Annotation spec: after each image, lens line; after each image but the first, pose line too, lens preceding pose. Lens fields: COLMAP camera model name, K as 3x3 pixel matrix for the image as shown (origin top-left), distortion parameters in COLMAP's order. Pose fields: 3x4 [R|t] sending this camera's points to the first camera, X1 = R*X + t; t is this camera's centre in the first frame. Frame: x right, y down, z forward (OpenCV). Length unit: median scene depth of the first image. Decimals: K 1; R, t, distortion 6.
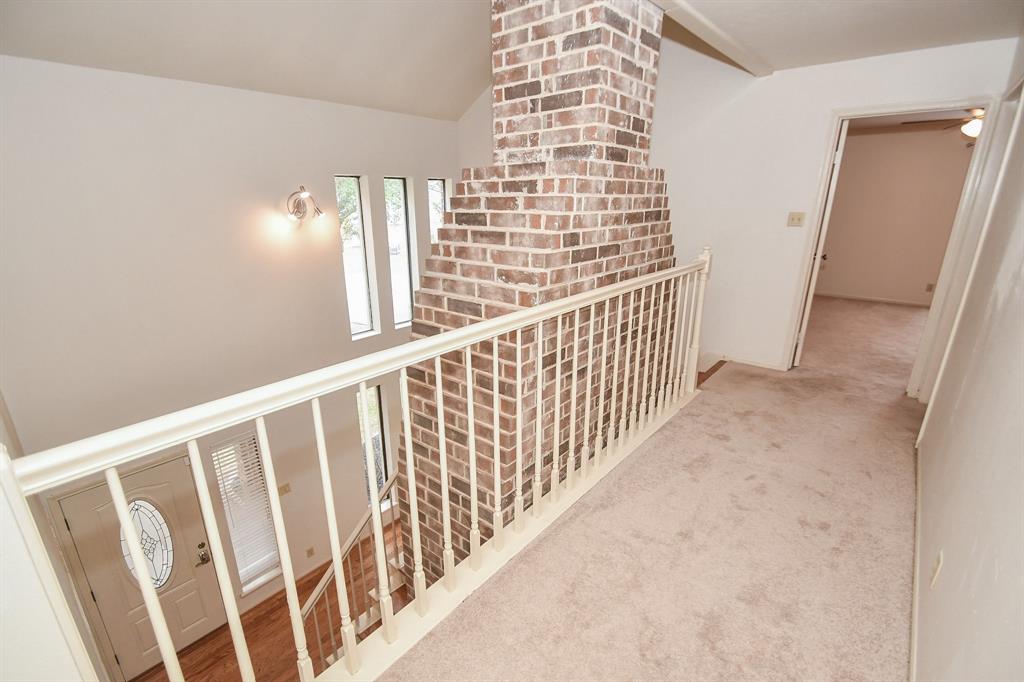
lens RADIAL K [[460.4, 0, 509.0], [0, 460.4, 342.8], [0, 0, 1]] dist [0.001848, -0.000040]
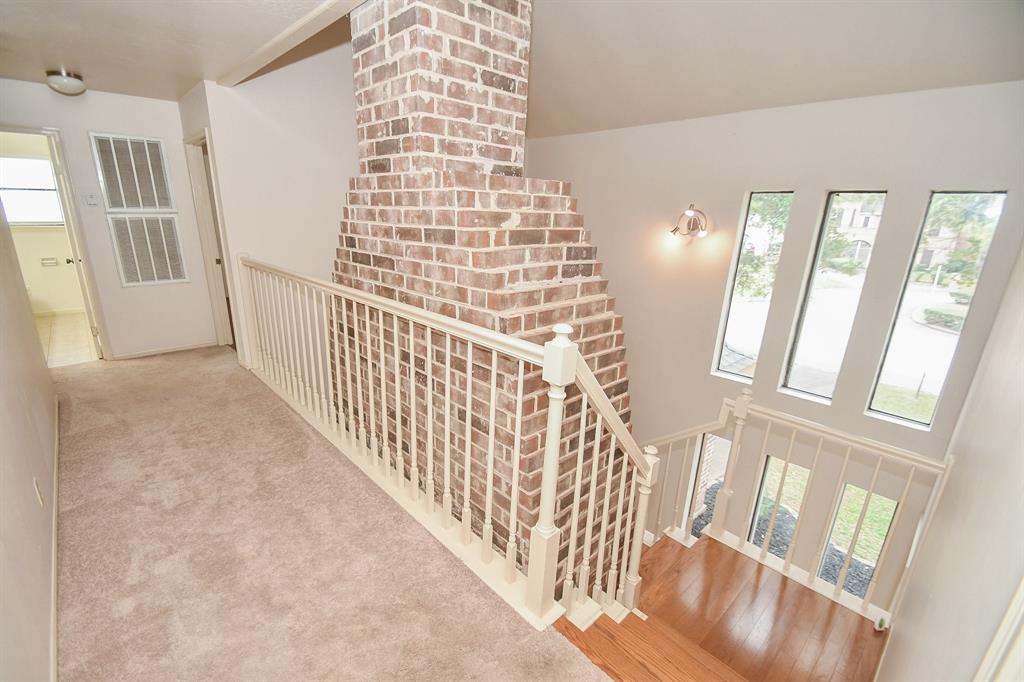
lens RADIAL K [[460.4, 0, 507.8], [0, 460.4, 341.6], [0, 0, 1]] dist [0.001848, -0.000040]
pose [[-0.116114, 0.268275, -0.956319, 1.201586], [-0.322007, 0.900660, 0.291758, -0.430535], [0.939590, 0.341818, -0.018193, 1.354671]]
